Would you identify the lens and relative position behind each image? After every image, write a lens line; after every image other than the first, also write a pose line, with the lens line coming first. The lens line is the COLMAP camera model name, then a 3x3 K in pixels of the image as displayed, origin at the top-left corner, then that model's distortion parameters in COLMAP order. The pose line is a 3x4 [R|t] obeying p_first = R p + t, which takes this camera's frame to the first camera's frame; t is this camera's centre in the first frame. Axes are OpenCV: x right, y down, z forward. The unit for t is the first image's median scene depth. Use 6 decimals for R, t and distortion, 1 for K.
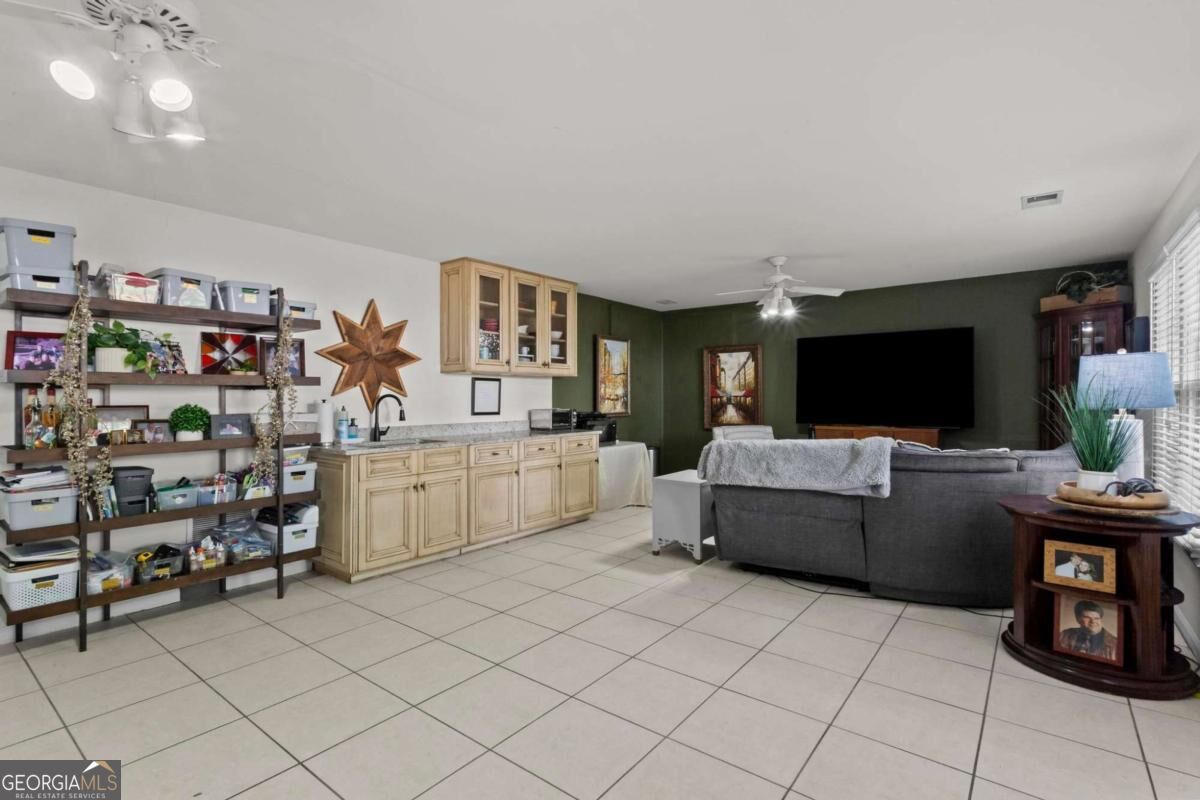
lens RADIAL K [[575.0, 0, 589.1], [0, 575.0, 385.5], [0, 0, 1]] dist [0.004867, 0.000331]
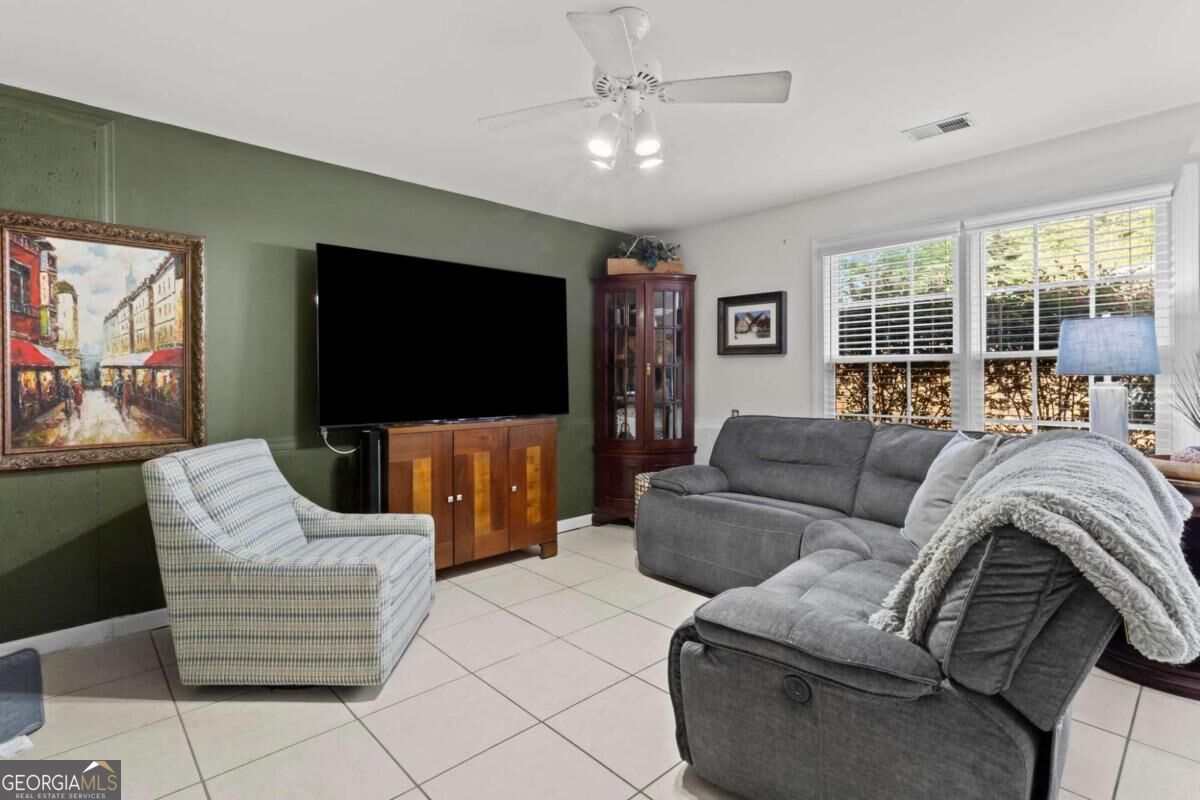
lens RADIAL K [[575.0, 0, 589.1], [0, 575.0, 385.5], [0, 0, 1]] dist [0.004867, 0.000331]
pose [[0.161156, -0.009494, 0.986883, -0.054756], [-0.014375, 0.999825, 0.011966, 0.021788], [-0.986824, -0.016115, 0.160992, 0.651572]]
